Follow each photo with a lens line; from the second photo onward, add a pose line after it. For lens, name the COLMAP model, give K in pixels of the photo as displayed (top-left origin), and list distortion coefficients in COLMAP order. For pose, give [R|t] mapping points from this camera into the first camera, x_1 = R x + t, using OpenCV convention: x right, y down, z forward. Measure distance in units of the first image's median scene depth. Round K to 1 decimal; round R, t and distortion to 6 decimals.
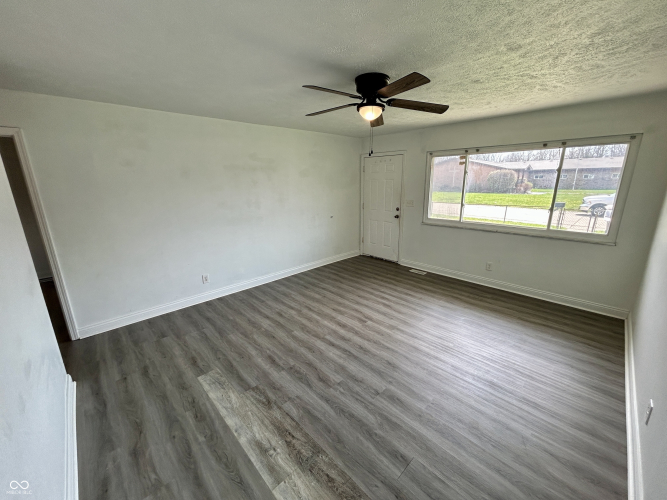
lens RADIAL K [[269.7, 0, 333.1], [0, 269.7, 248.3], [0, 0, 1]] dist [-0.002940, 0.004096]
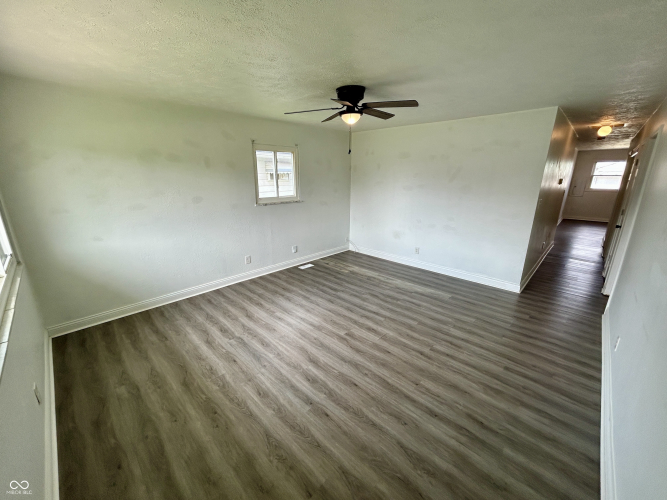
lens RADIAL K [[269.7, 0, 333.1], [0, 269.7, 248.3], [0, 0, 1]] dist [-0.002940, 0.004096]
pose [[-0.999295, 0.019413, -0.032149, 0.170528], [0.000791, 0.866726, 0.498784, -0.381840], [0.037547, 0.498407, -0.866130, 1.480841]]
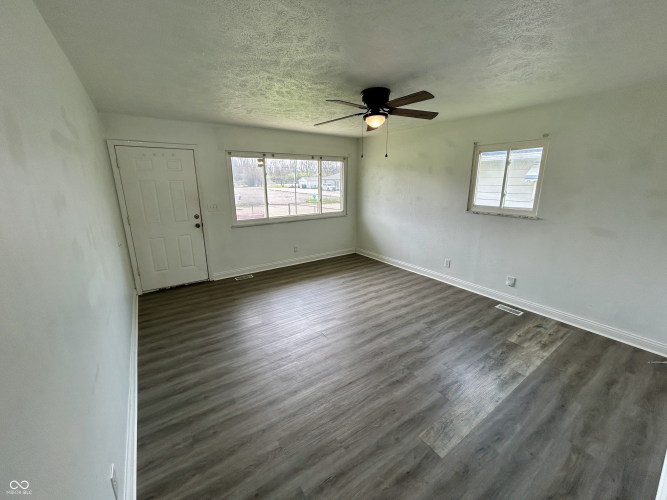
lens RADIAL K [[269.7, 0, 333.1], [0, 269.7, 248.3], [0, 0, 1]] dist [-0.002940, 0.004096]
pose [[0.153922, -0.233613, 0.960069, -0.723318], [0.245968, 0.950121, 0.191757, -0.159268], [-0.956979, 0.206630, 0.203705, 0.672976]]
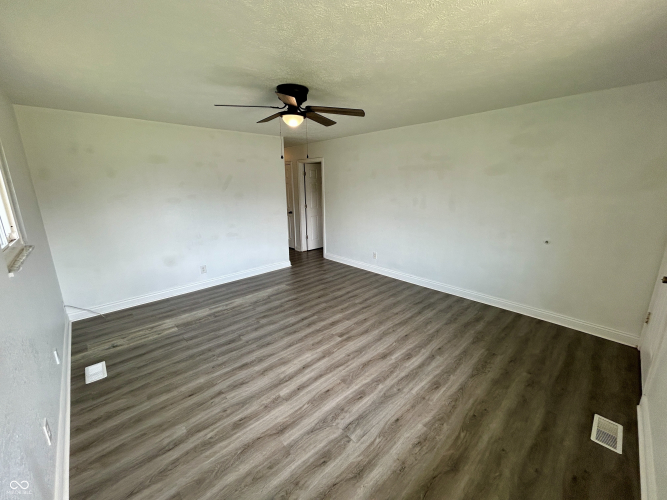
lens RADIAL K [[269.7, 0, 333.1], [0, 269.7, 248.3], [0, 0, 1]] dist [-0.002940, 0.004096]
pose [[-0.010818, 0.250061, -0.968170, 0.843029], [-0.238188, 0.939712, 0.245372, -0.204913], [0.971159, 0.233261, 0.049396, 0.782491]]
